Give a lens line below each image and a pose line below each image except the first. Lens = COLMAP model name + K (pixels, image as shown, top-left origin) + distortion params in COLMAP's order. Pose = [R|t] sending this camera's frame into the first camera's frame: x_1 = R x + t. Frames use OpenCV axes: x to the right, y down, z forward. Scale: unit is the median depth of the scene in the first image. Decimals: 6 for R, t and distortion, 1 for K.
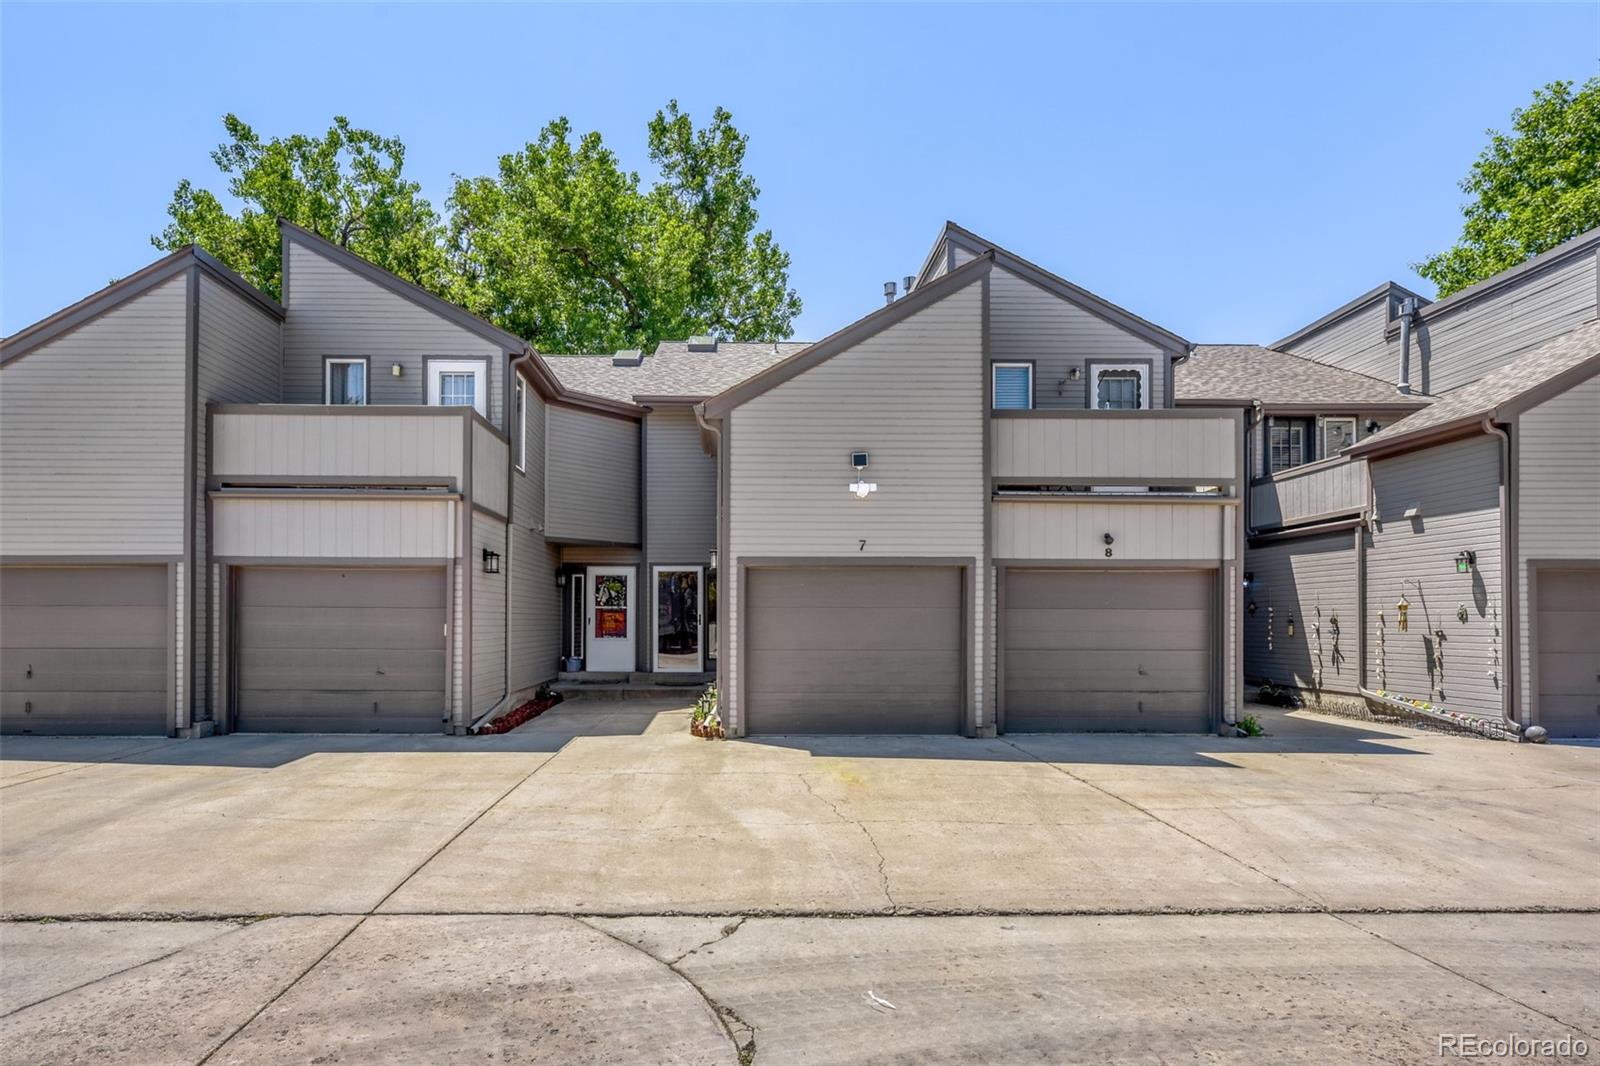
lens RADIAL K [[881.0, 0, 743.4], [0, 881.0, 611.2], [0, 0, 1]] dist [-0.000682, 0.001218]
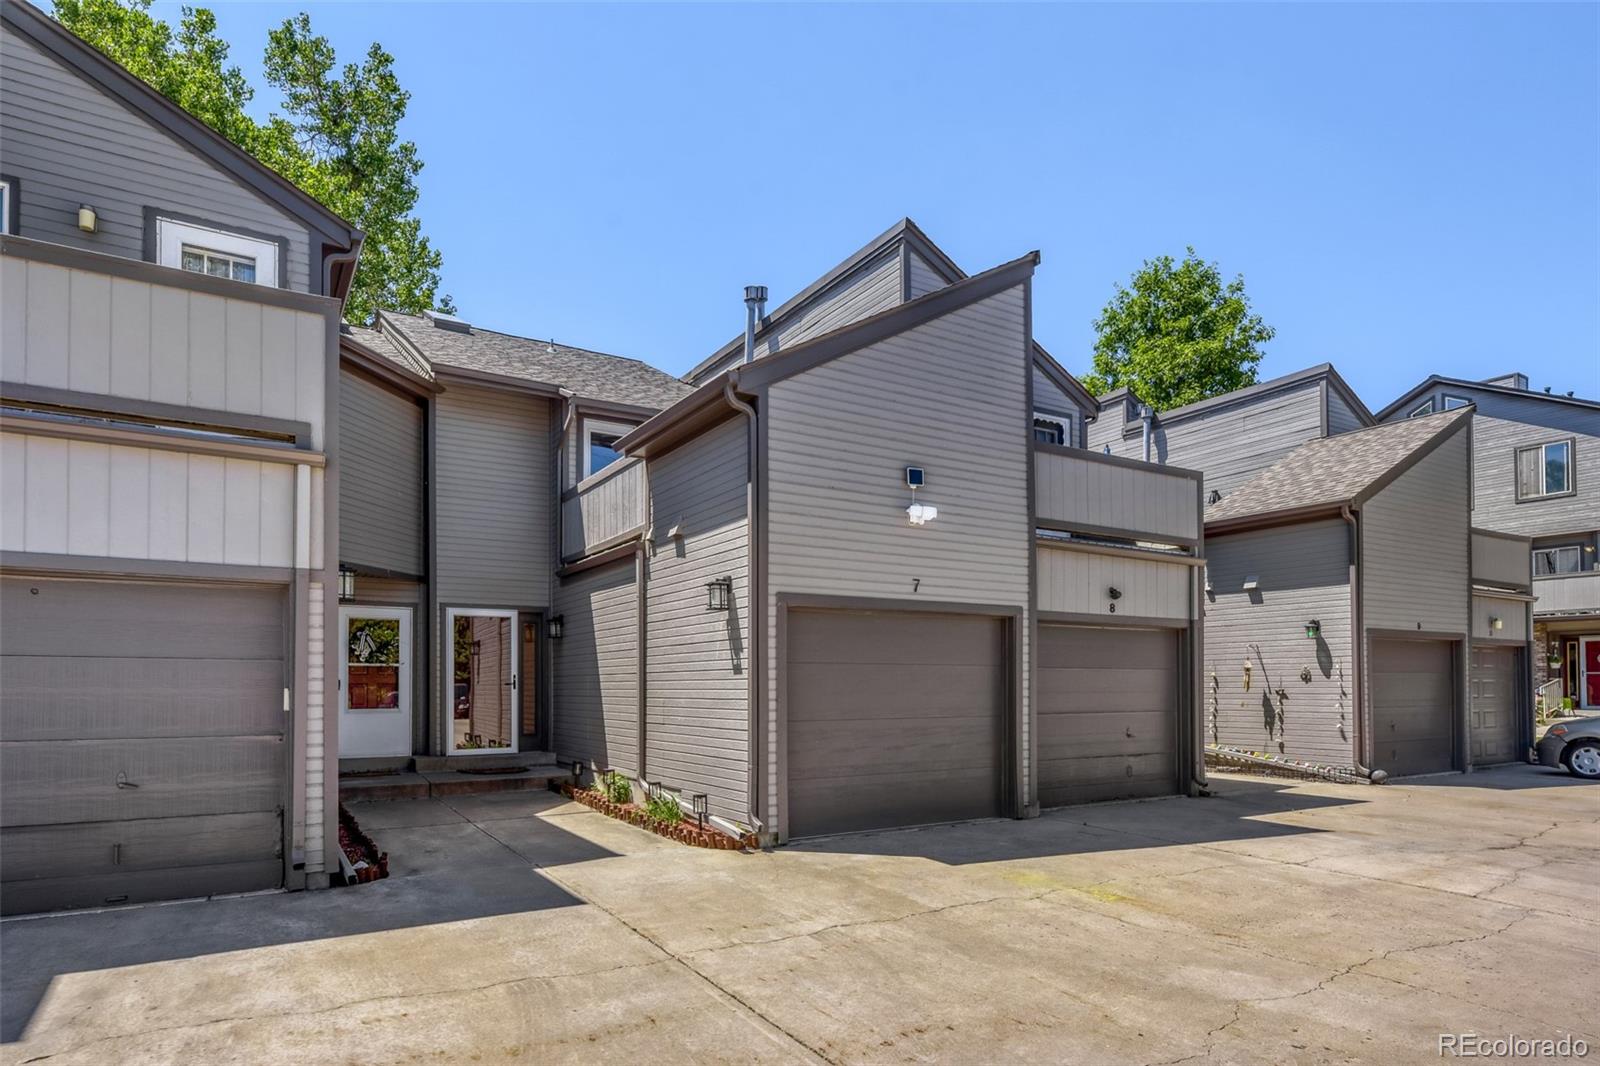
lens RADIAL K [[881.0, 0, 798.6], [0, 881.0, 672.8], [0, 0, 1]] dist [-0.000682, 0.001218]
pose [[0.857050, 0.003713, 0.515220, -0.338972], [-0.002494, 0.999992, -0.003058, 0.005395], [-0.515227, 0.001336, 0.857053, 0.357242]]
